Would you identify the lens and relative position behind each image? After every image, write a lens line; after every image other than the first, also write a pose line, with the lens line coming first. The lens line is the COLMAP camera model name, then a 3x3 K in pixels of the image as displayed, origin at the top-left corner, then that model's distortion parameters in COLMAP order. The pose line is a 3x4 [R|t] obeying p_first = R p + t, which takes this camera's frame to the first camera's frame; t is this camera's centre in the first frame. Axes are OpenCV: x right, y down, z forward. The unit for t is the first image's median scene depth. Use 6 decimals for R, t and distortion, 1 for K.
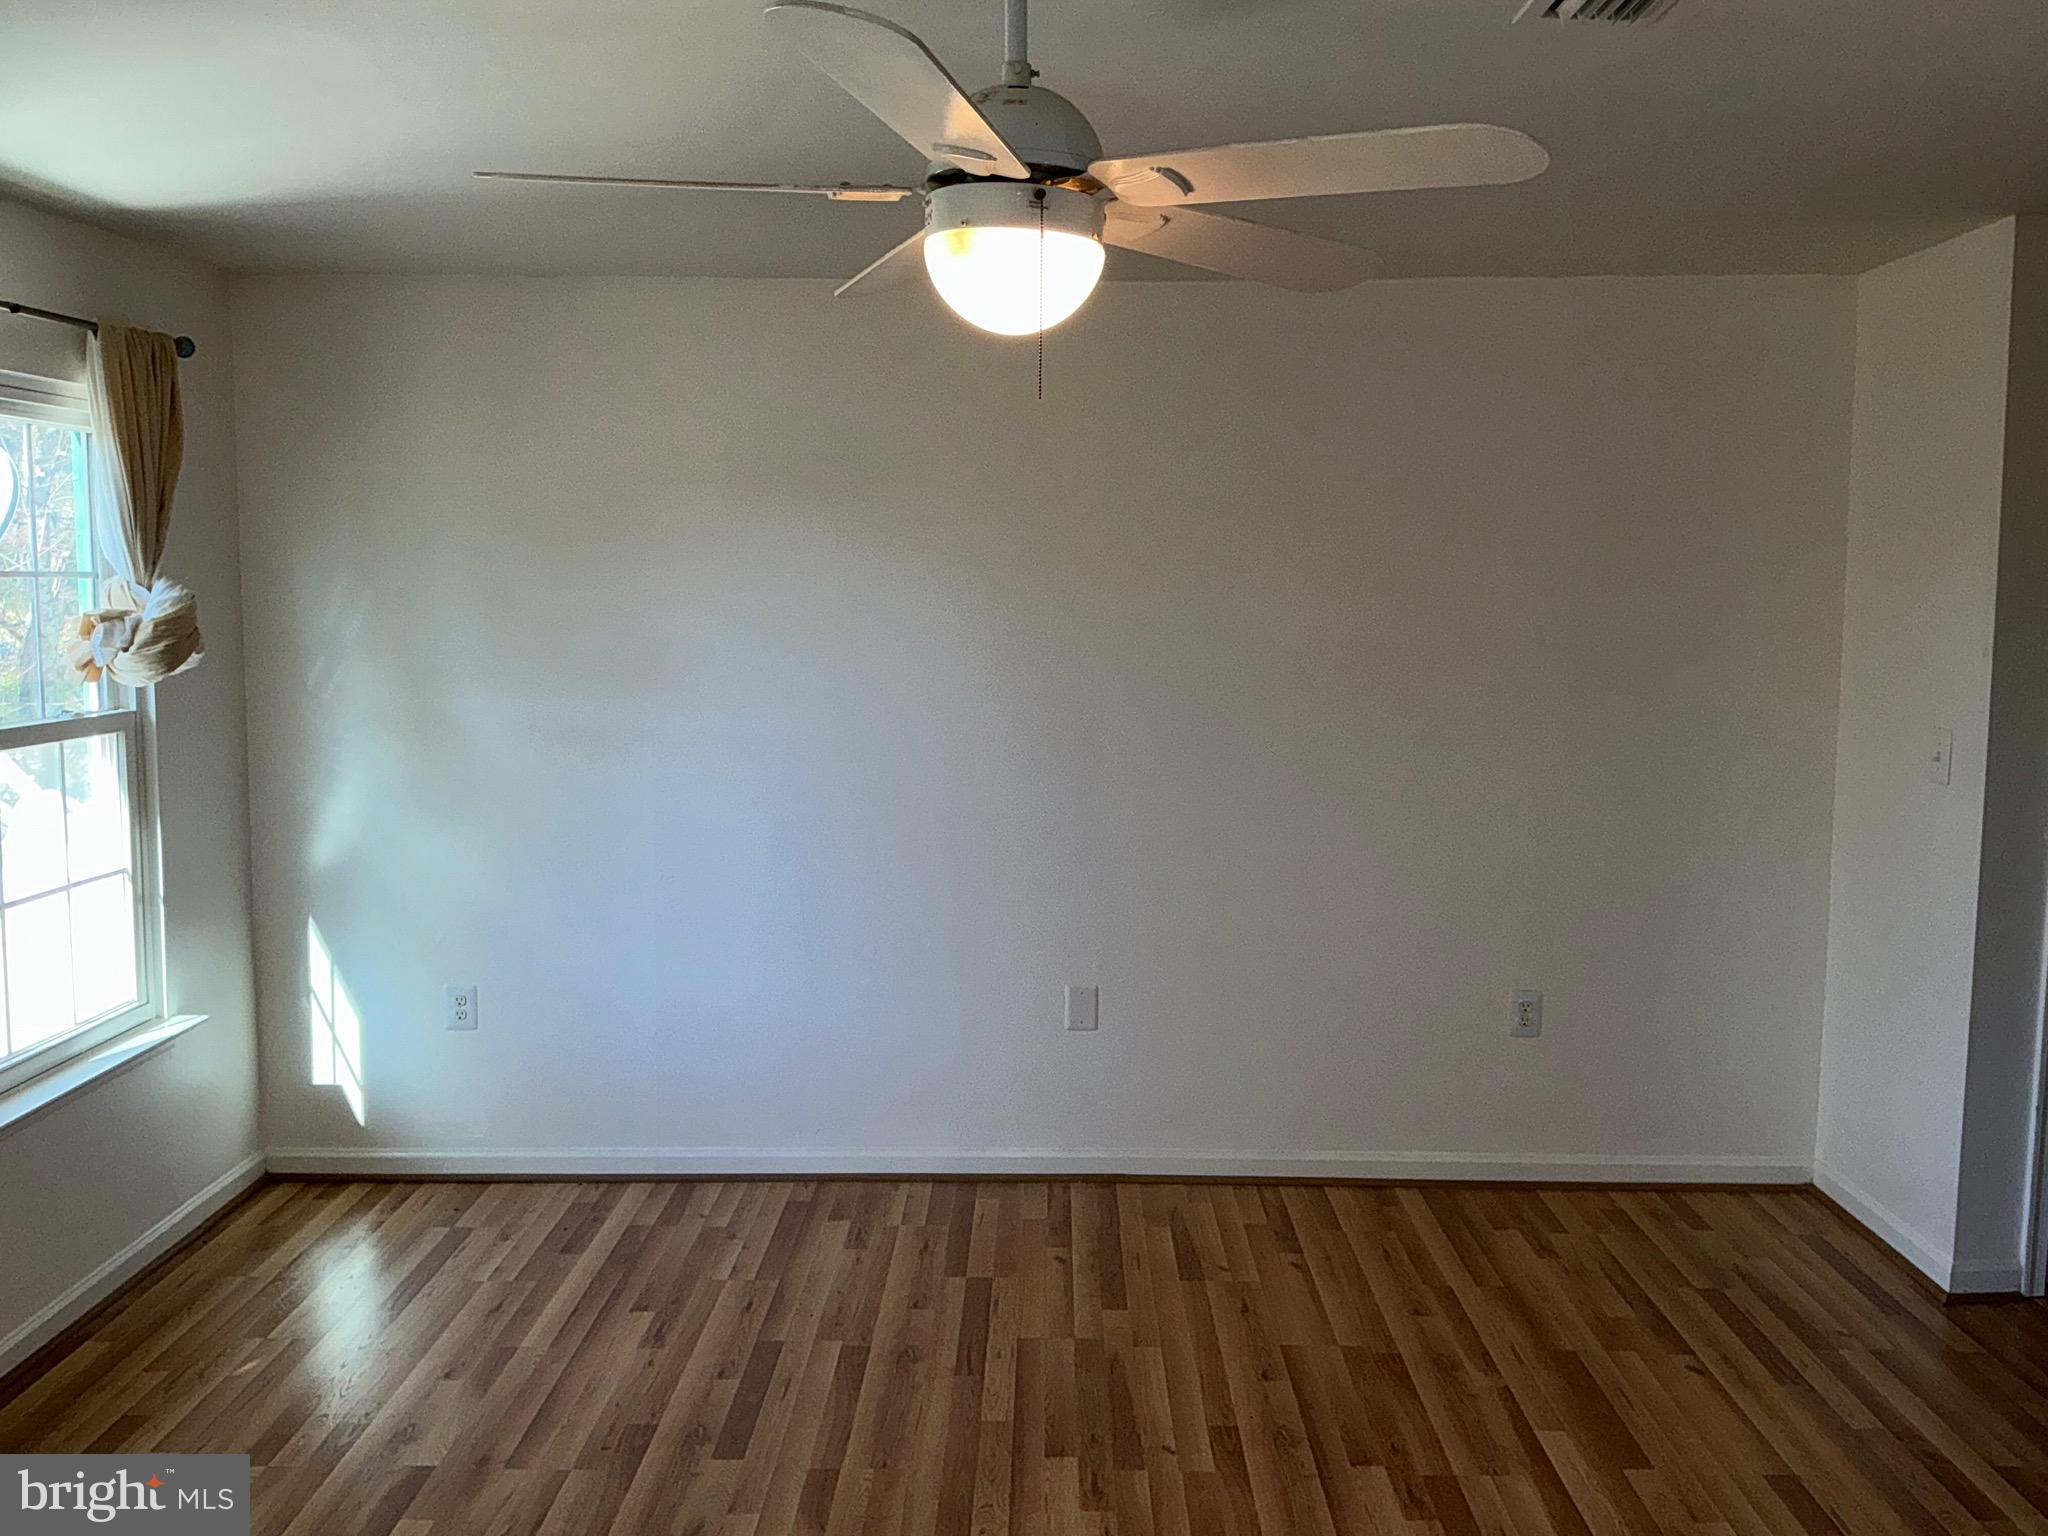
lens RADIAL K [[1695.9, 0, 1022.1], [0, 1695.9, 767.5], [0, 0, 1]] dist [0.149208, -0.310405]
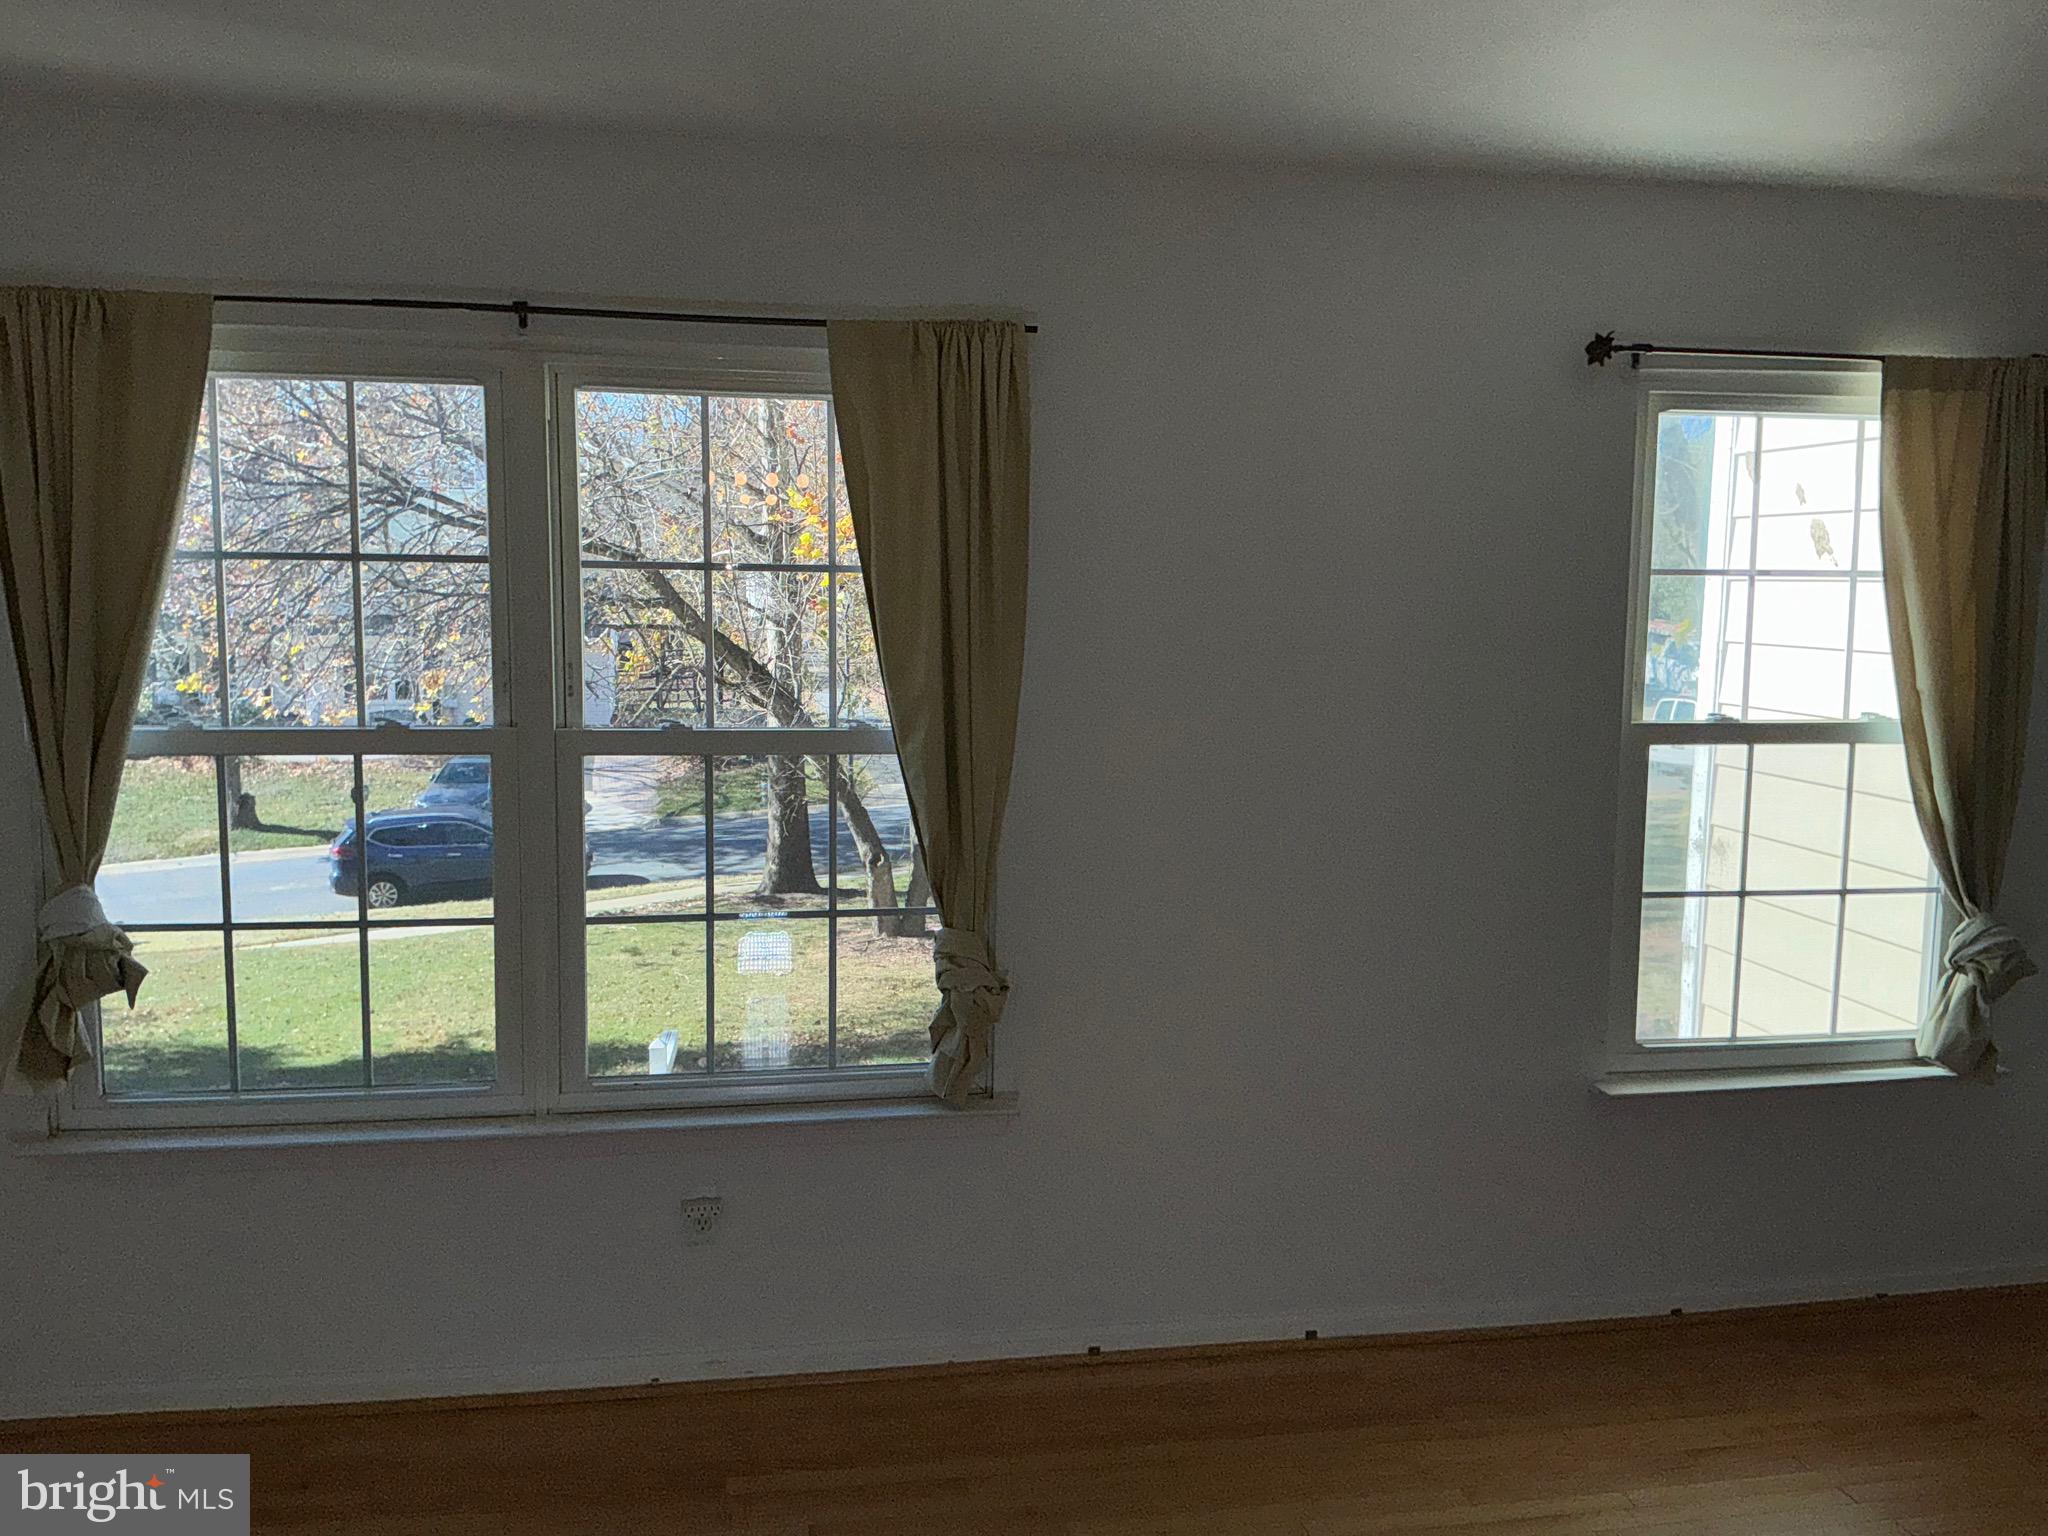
lens RADIAL K [[1695.9, 0, 1022.1], [0, 1695.9, 767.5], [0, 0, 1]] dist [0.149208, -0.310405]
pose [[0.179989, 0.095943, -0.978978, 0.293389], [-0.113080, 0.990652, 0.076297, -0.020813], [0.977147, 0.096970, 0.189156, 0.326017]]
